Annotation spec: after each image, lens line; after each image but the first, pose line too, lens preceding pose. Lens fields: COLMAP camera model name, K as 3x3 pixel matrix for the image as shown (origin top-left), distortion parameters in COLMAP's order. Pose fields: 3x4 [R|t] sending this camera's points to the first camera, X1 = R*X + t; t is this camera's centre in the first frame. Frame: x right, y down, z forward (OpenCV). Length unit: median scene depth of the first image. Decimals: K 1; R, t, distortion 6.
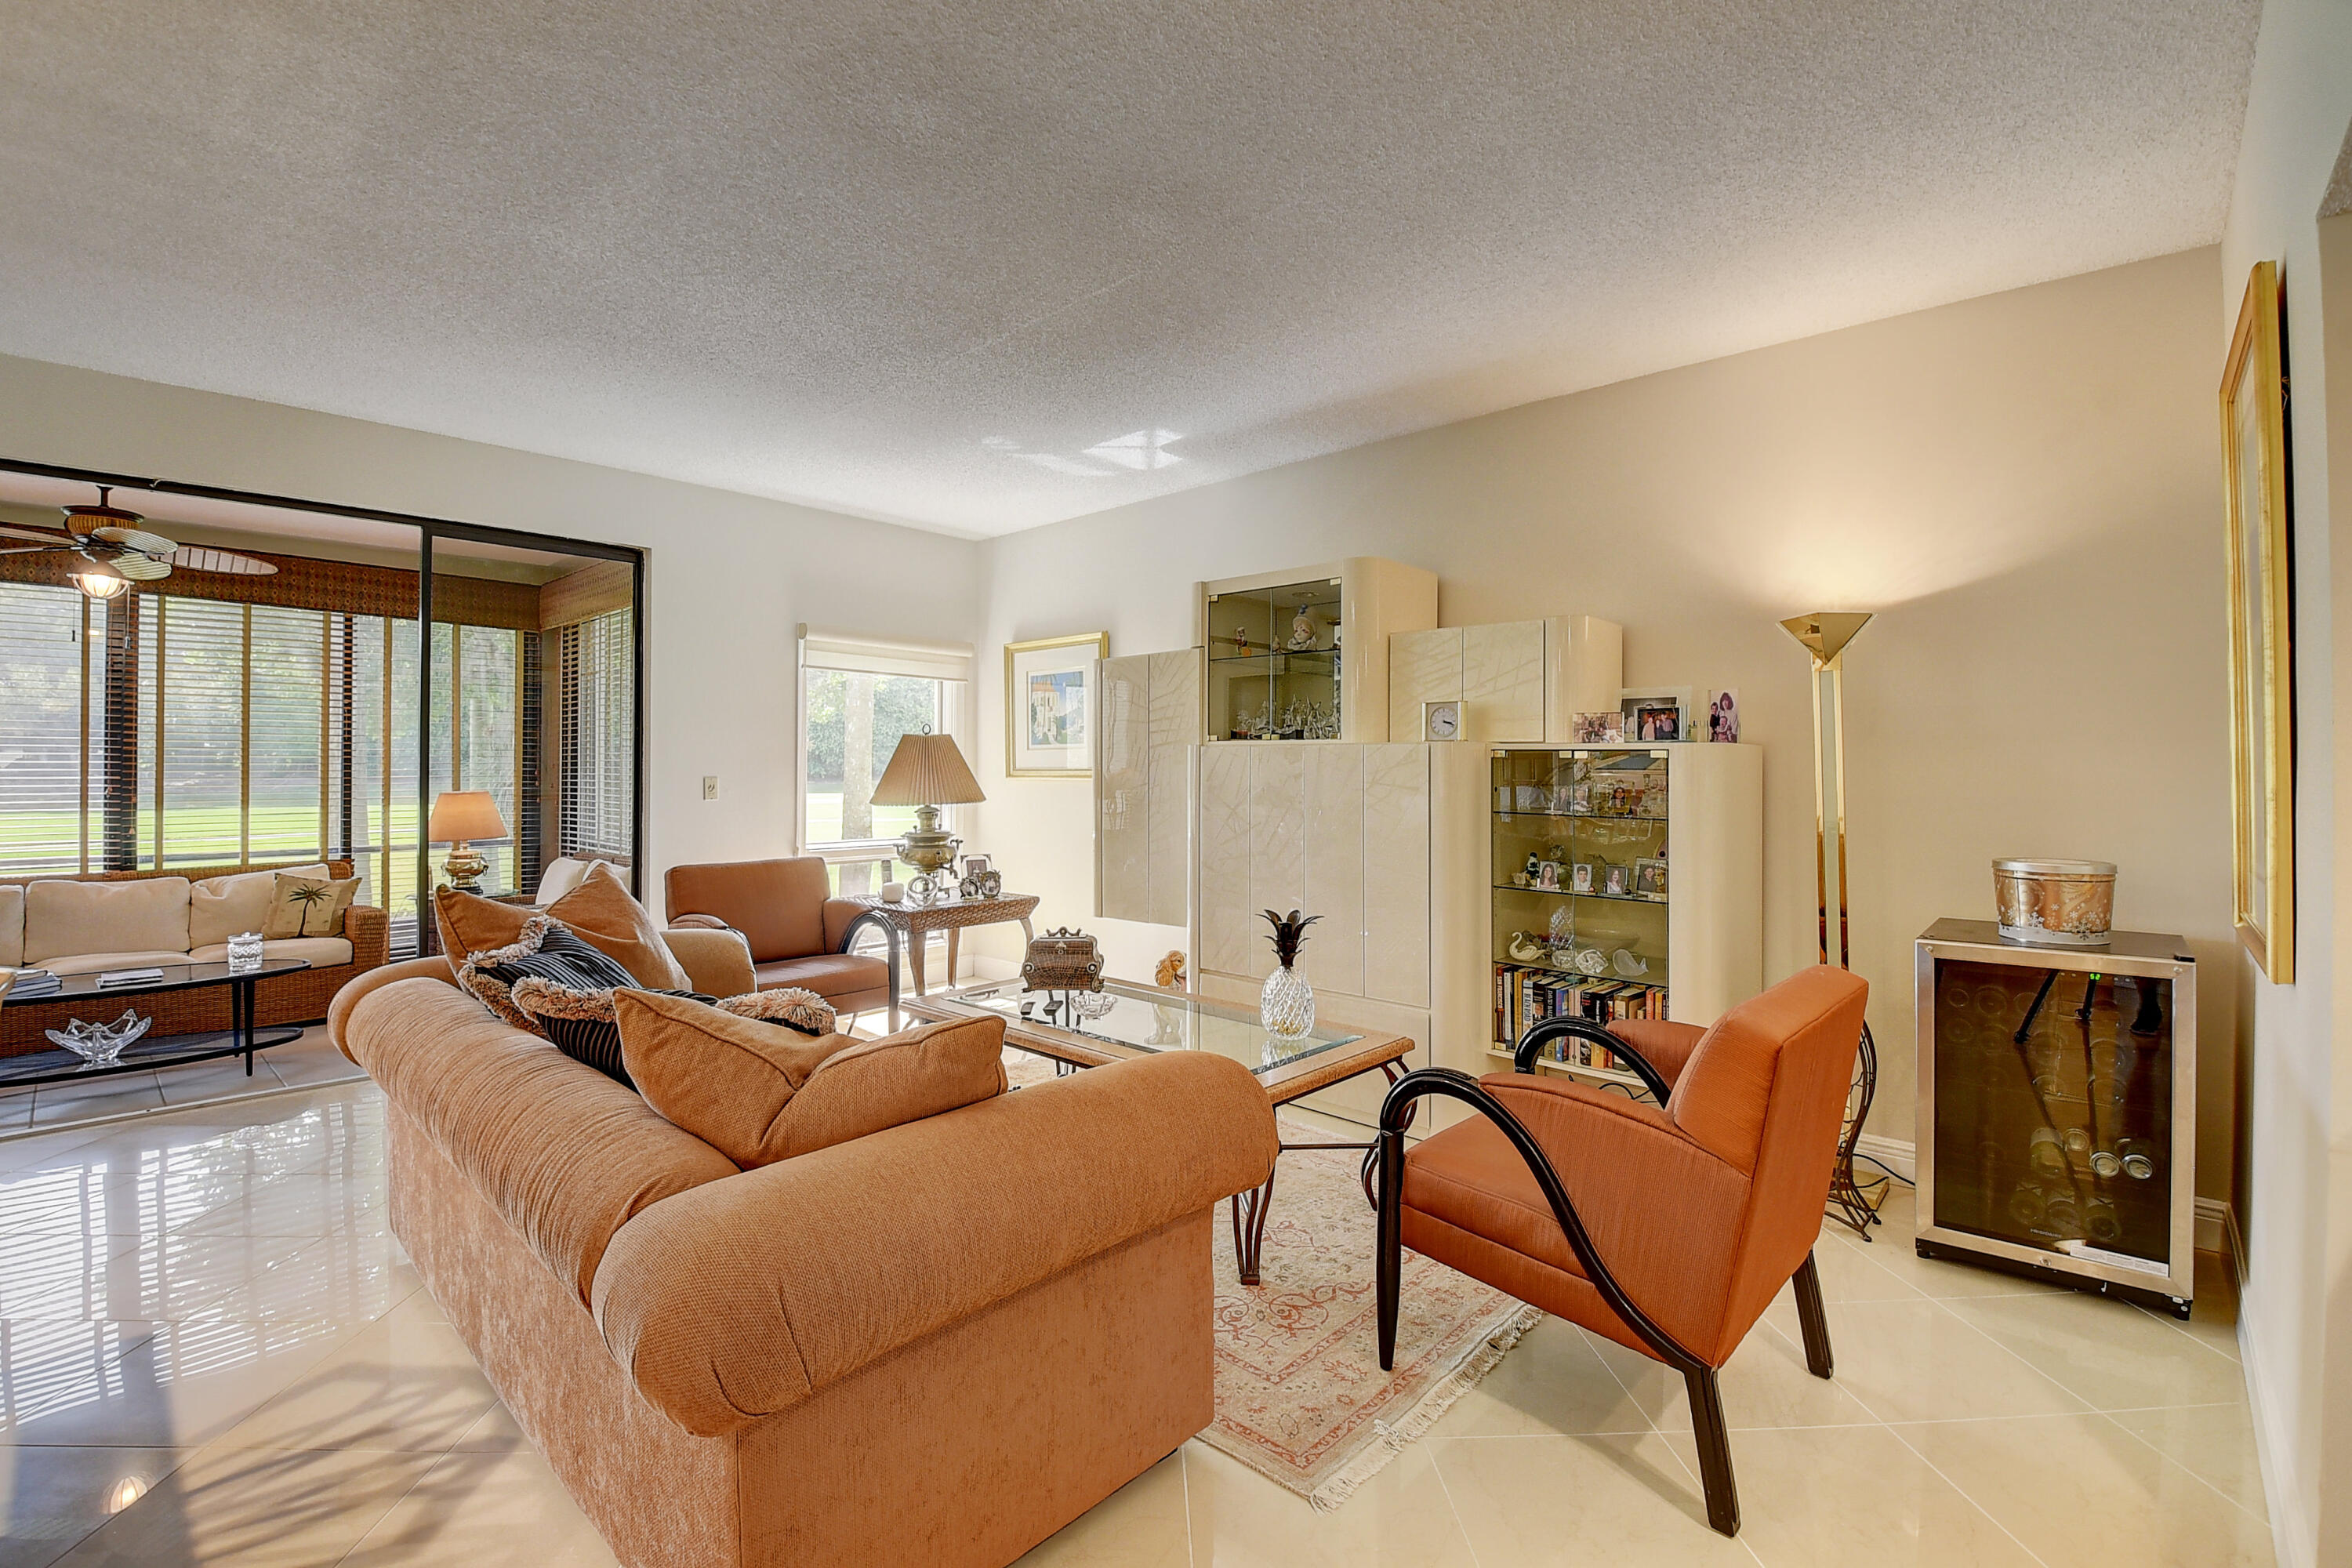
lens RADIAL K [[1038.6, 0, 1167.0], [0, 1038.6, 754.1], [0, 0, 1]] dist [0.002141, -0.016789]
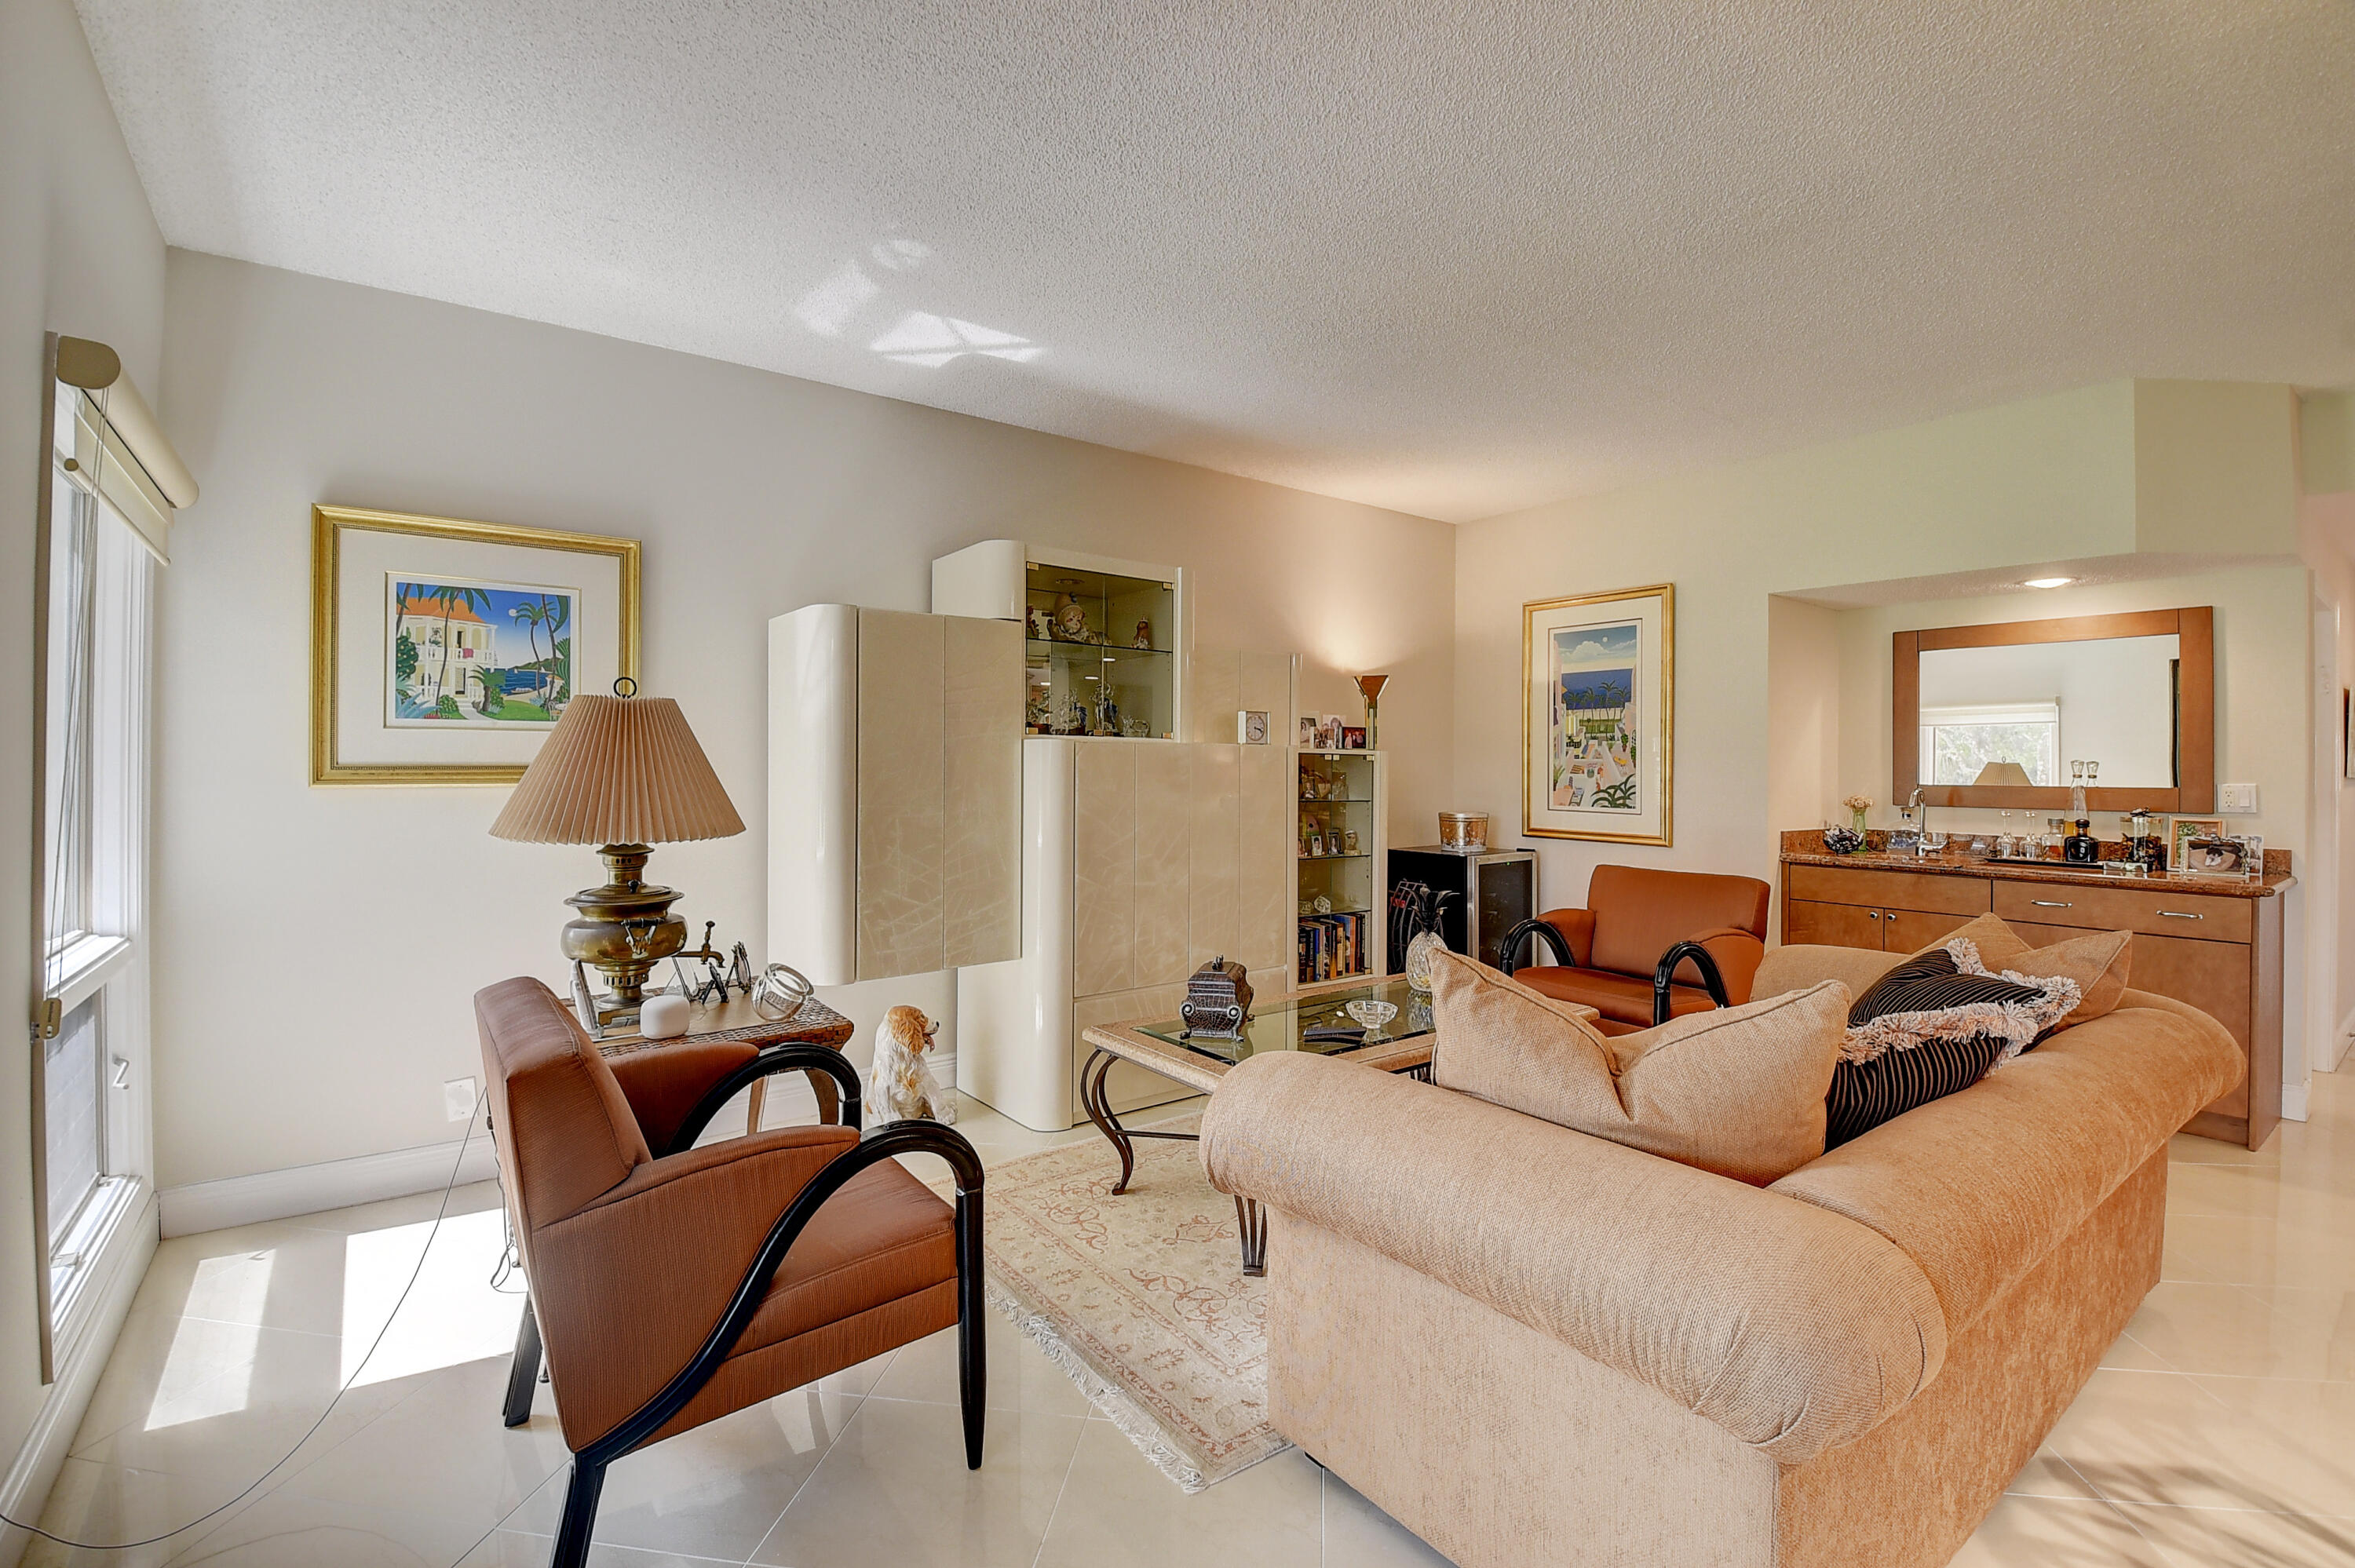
lens RADIAL K [[1039.8, 0, 1163.9], [0, 1039.8, 758.8], [0, 0, 1]] dist [0.002141, -0.016789]
pose [[0.178356, 0.000354, 0.983966, -0.690357], [-0.022265, 0.999745, 0.003677, 0.001407], [-0.983714, -0.022564, 0.178318, 0.663033]]
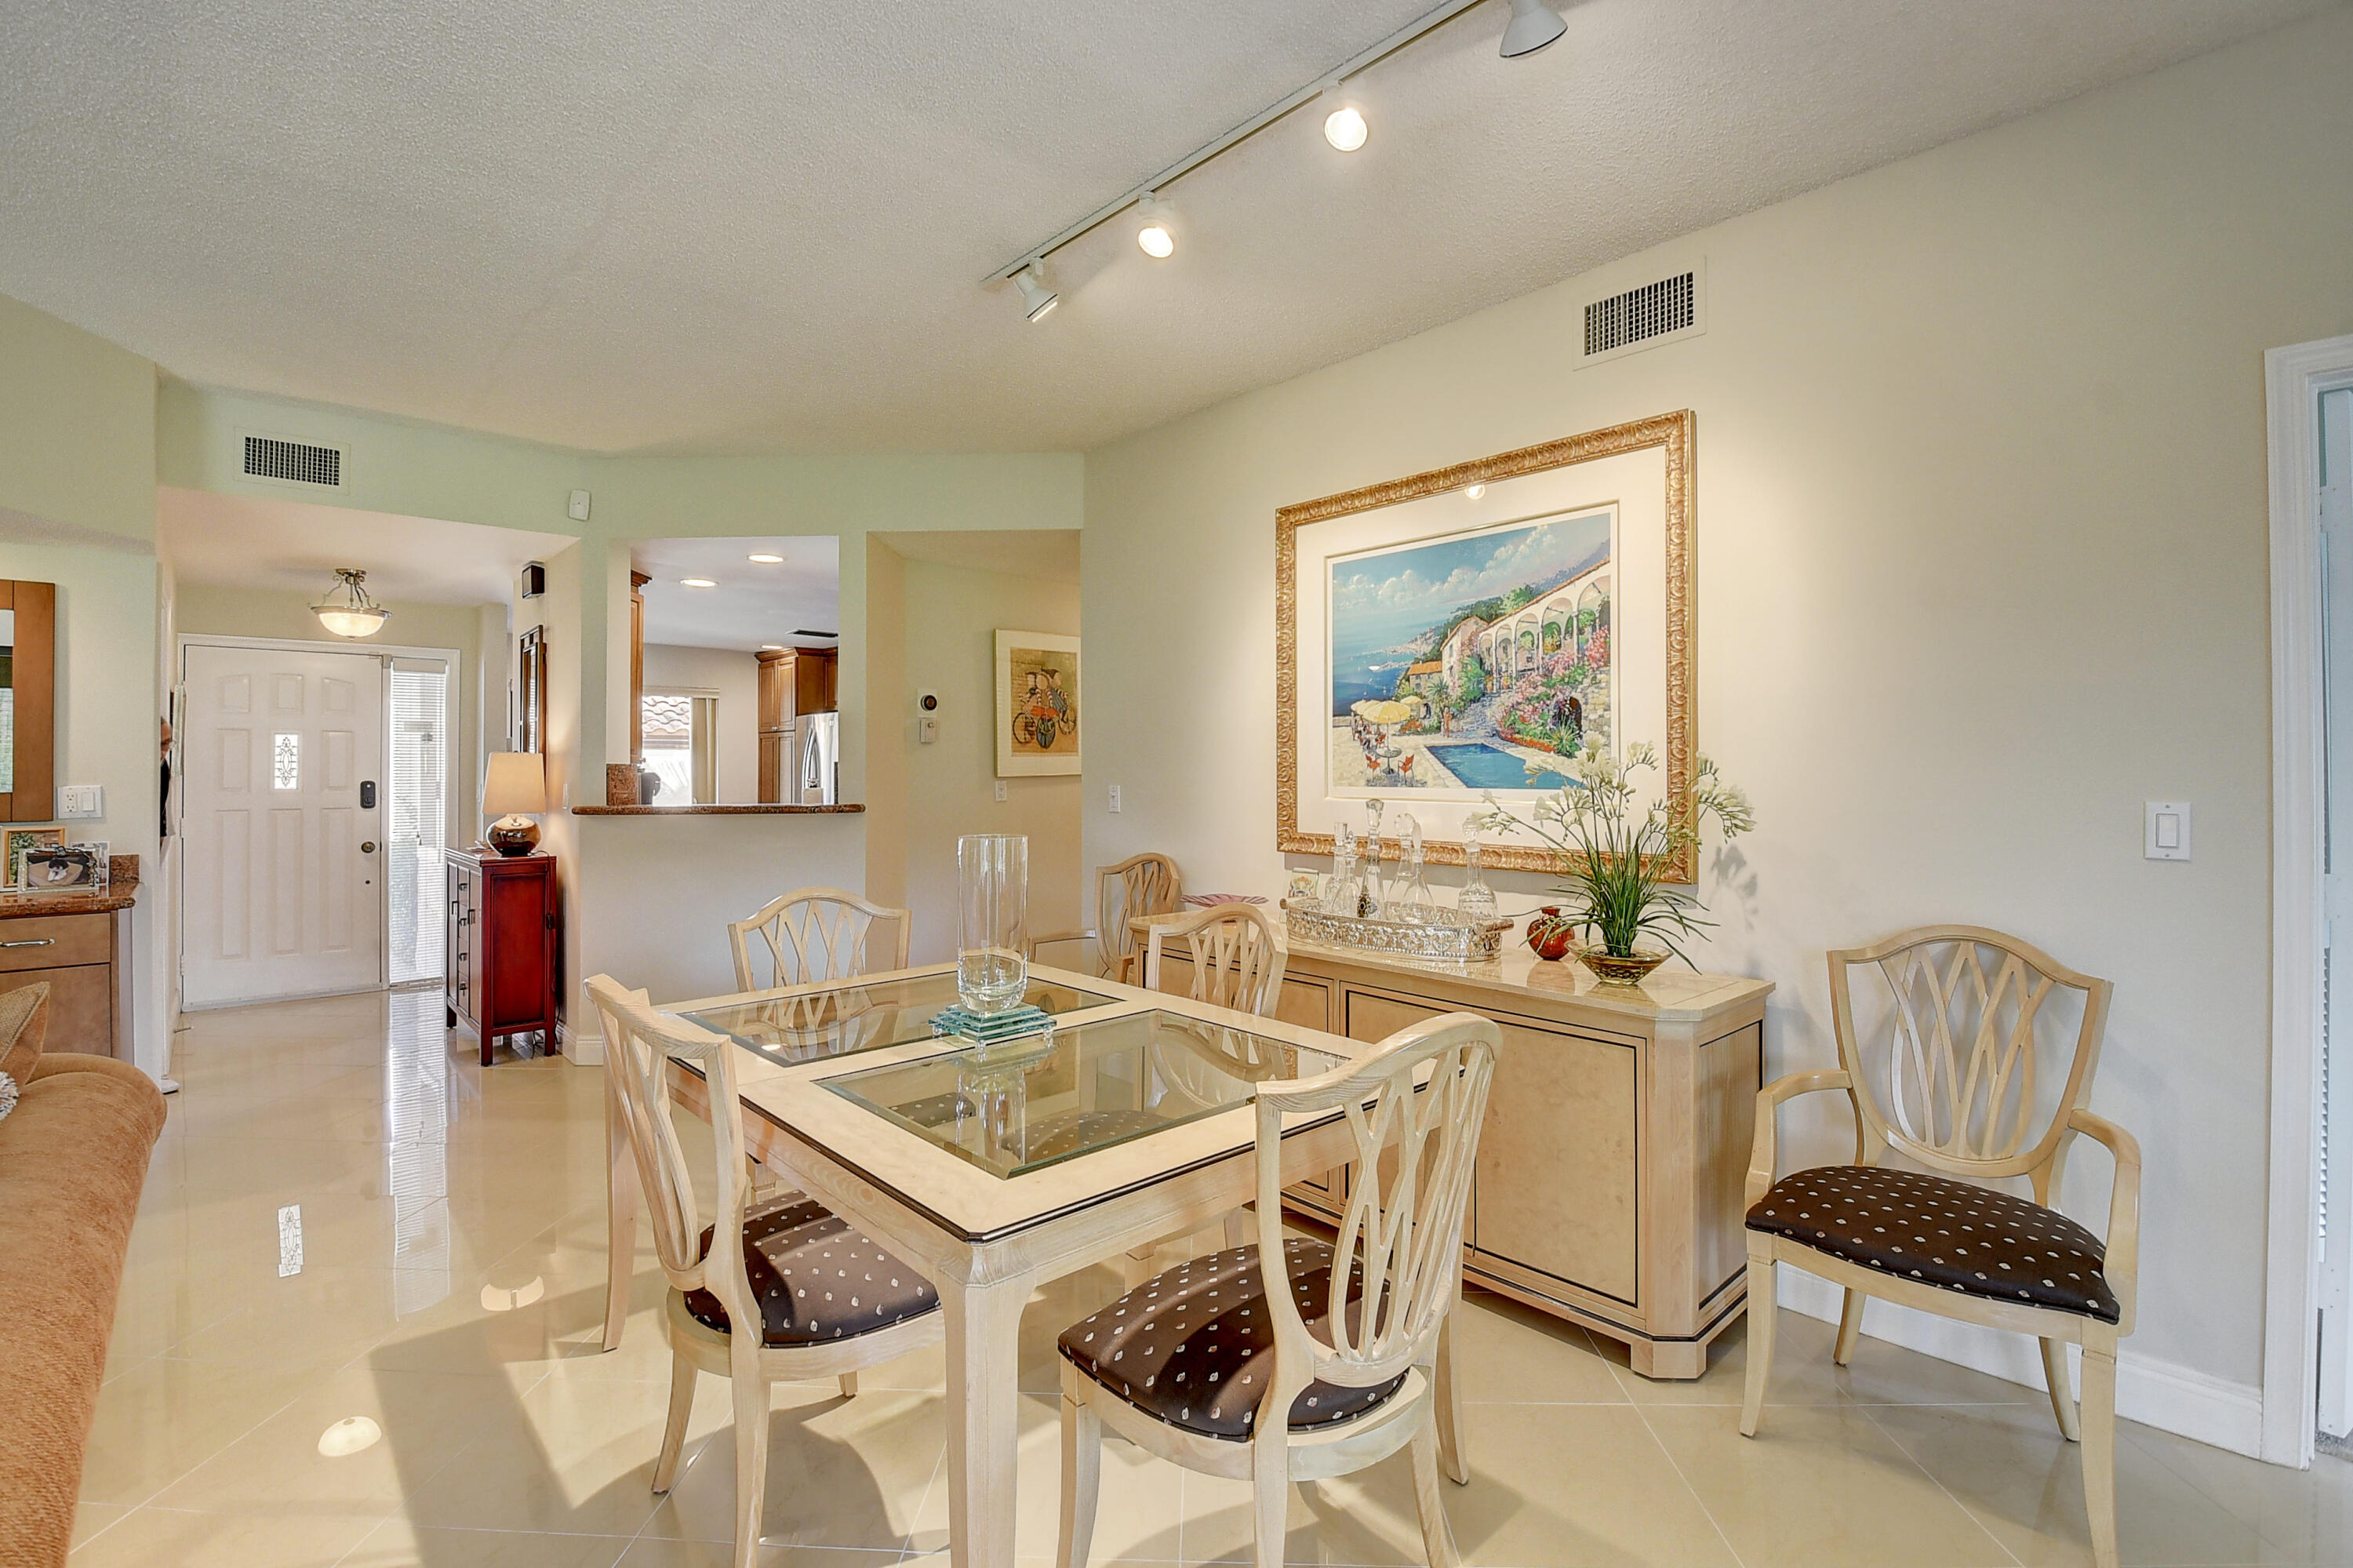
lens RADIAL K [[1039.1, 0, 1172.2], [0, 1039.1, 754.0], [0, 0, 1]] dist [0.002141, -0.016789]
pose [[-0.997195, 0.006859, 0.074537, -0.570880], [0.005086, 0.999700, -0.023947, 0.003997], [-0.074679, -0.023501, -0.996931, 0.632970]]
